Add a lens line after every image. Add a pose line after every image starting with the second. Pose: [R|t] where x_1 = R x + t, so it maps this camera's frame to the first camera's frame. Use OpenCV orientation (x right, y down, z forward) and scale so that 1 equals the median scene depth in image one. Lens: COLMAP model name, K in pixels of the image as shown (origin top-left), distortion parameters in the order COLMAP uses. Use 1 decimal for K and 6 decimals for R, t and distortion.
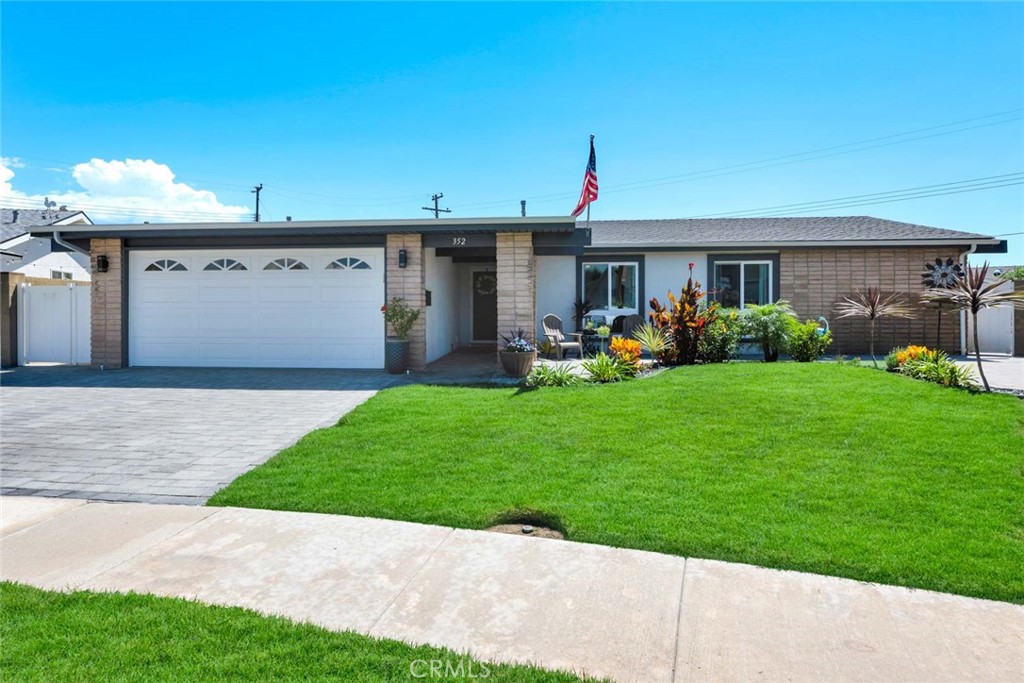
lens RADIAL K [[582.9, 0, 461.1], [0, 582.9, 310.1], [0, 0, 1]] dist [-0.002763, 0.000987]
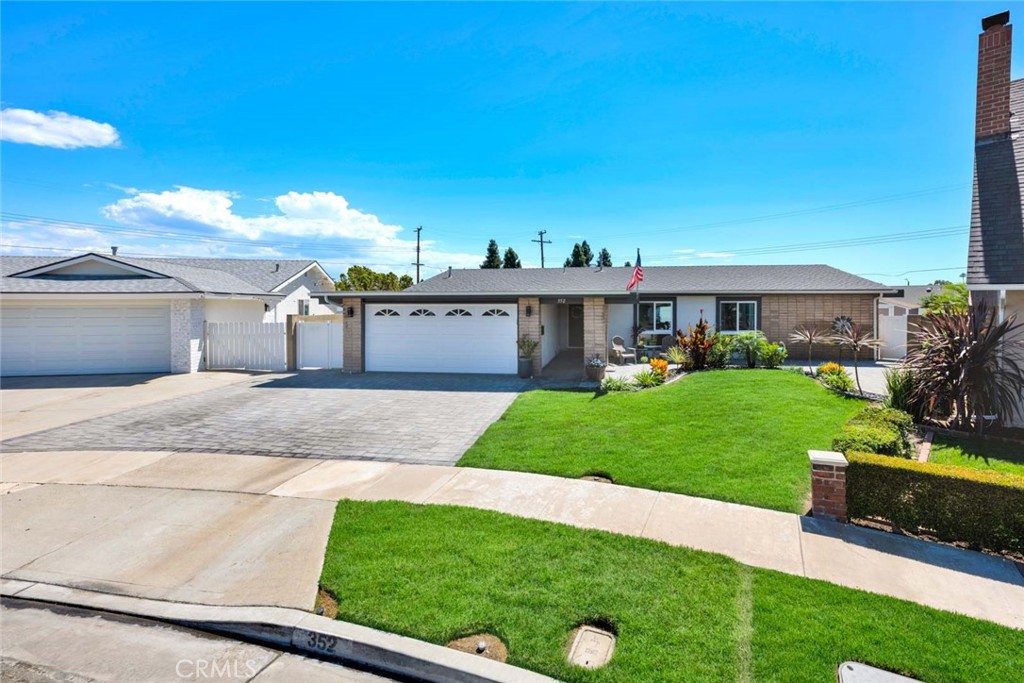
lens RADIAL K [[420.4, 0, 550.6], [0, 420.4, 317.5], [0, 0, 1]] dist [-0.002137, 0.001042]
pose [[0.999840, -0.001719, -0.017822, -0.012507], [0.002291, 0.999480, 0.032167, -0.101656], [0.017758, -0.032203, 0.999324, -0.209497]]
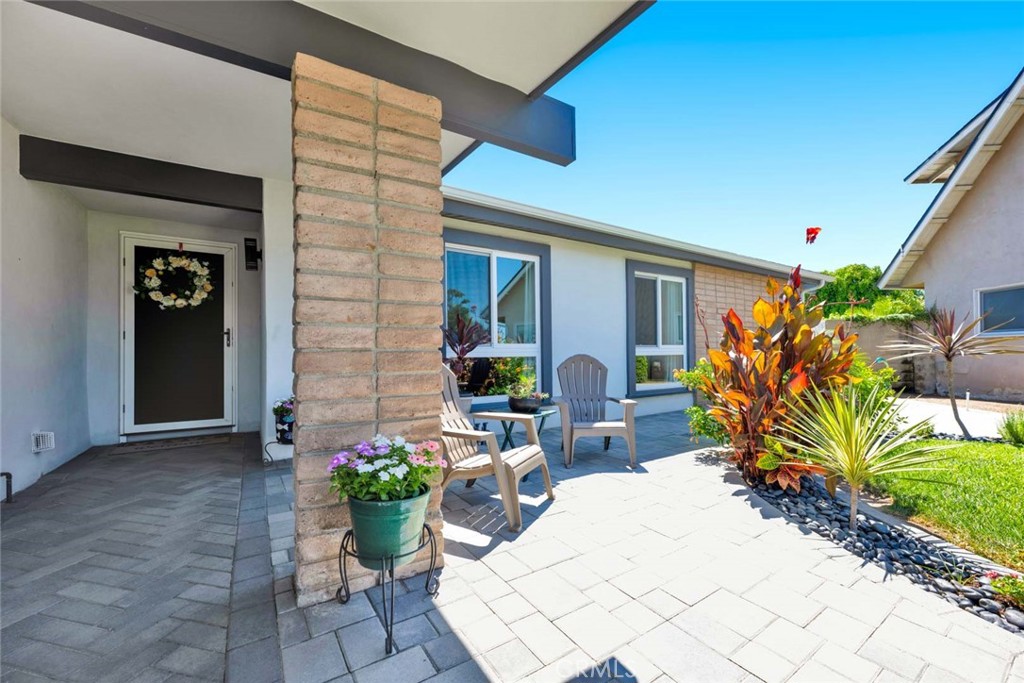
lens RADIAL K [[413.2, 0, 511.7], [0, 413.2, 346.0], [0, 0, 1]] dist [-0.011152, 0.000512]
pose [[0.766909, 0.008479, 0.641700, 0.058451], [0.000163, 0.999910, -0.013407, 0.005590], [-0.641756, 0.010387, 0.766839, 0.972211]]
